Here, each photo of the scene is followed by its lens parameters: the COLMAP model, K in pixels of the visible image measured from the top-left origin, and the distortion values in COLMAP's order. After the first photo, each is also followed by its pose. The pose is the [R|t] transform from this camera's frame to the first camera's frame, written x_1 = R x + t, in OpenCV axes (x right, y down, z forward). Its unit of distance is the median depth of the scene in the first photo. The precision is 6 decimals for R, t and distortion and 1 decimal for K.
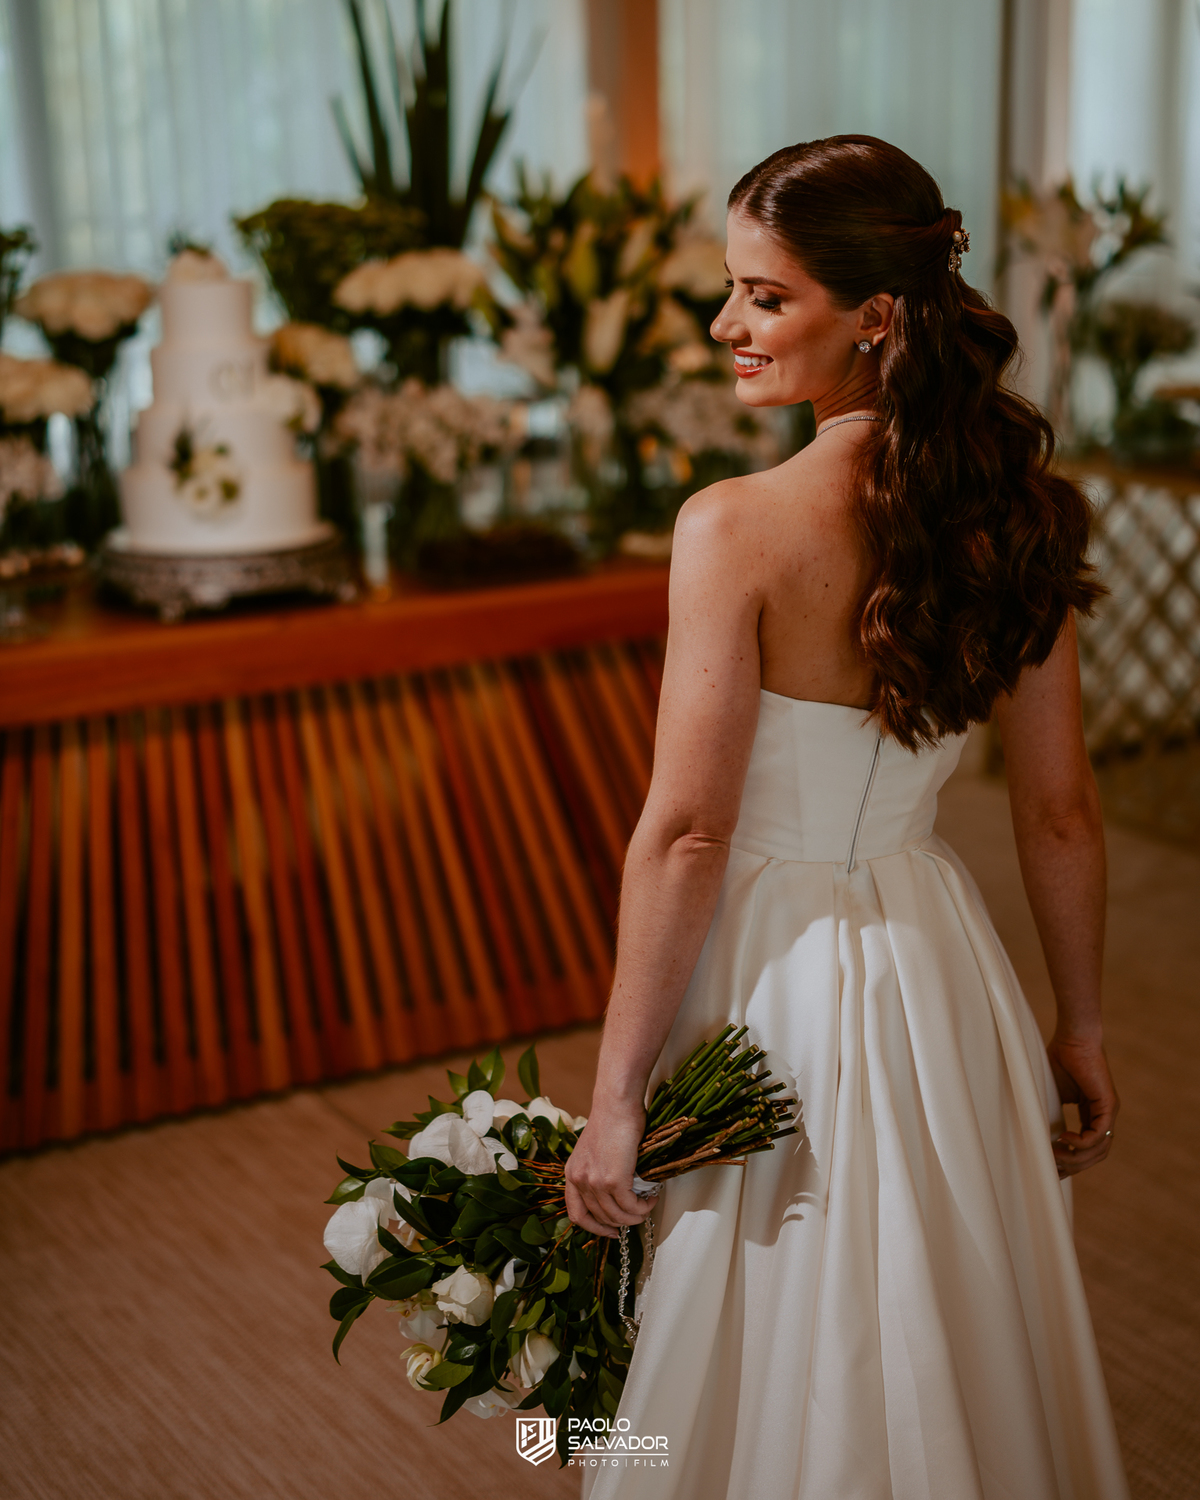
lens RADIAL K [[2761.5, 0, 645.6], [0, 2761.5, 685.4], [0, 0, 1]] dist [0.299294, 0.000000]
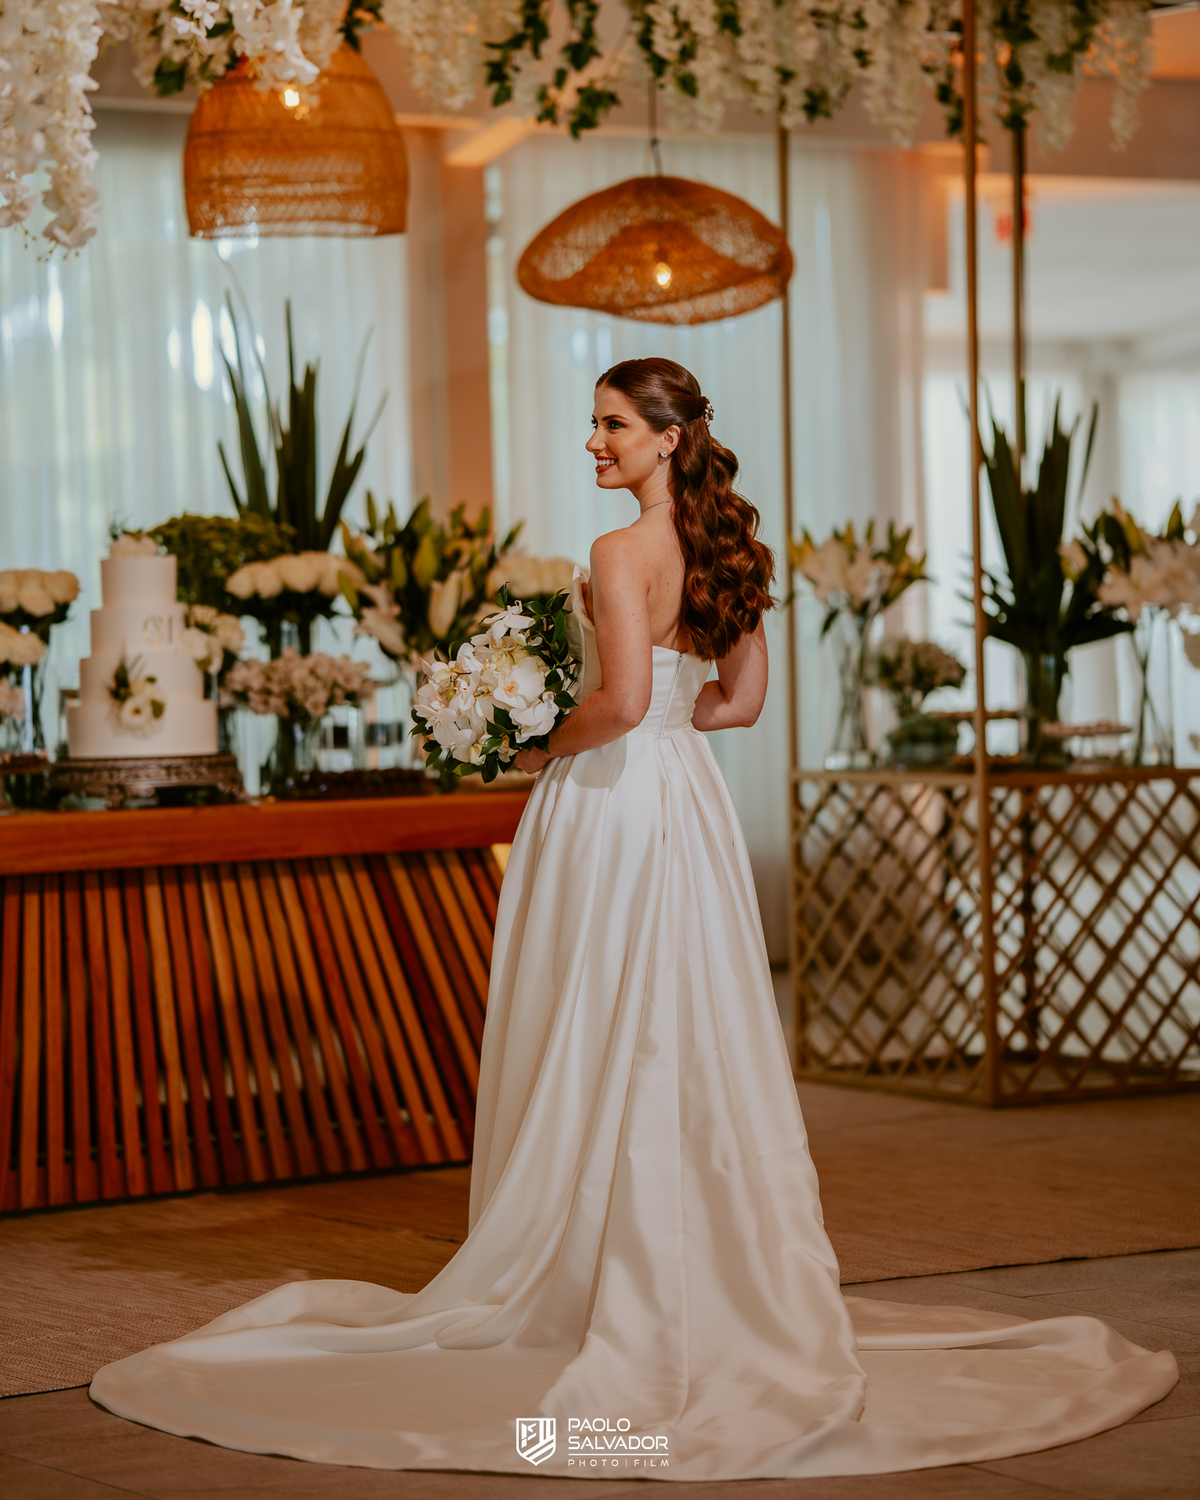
lens RADIAL K [[6610.5, 0, 609.0], [0, 6610.5, 666.1], [0, 0, 1]] dist [1.308336, 0.000000]
pose [[0.999509, -0.001816, 0.031276, -0.033608], [0.009177, 0.971503, -0.236848, 0.594273], [-0.029955, 0.237018, 0.971043, -1.855703]]
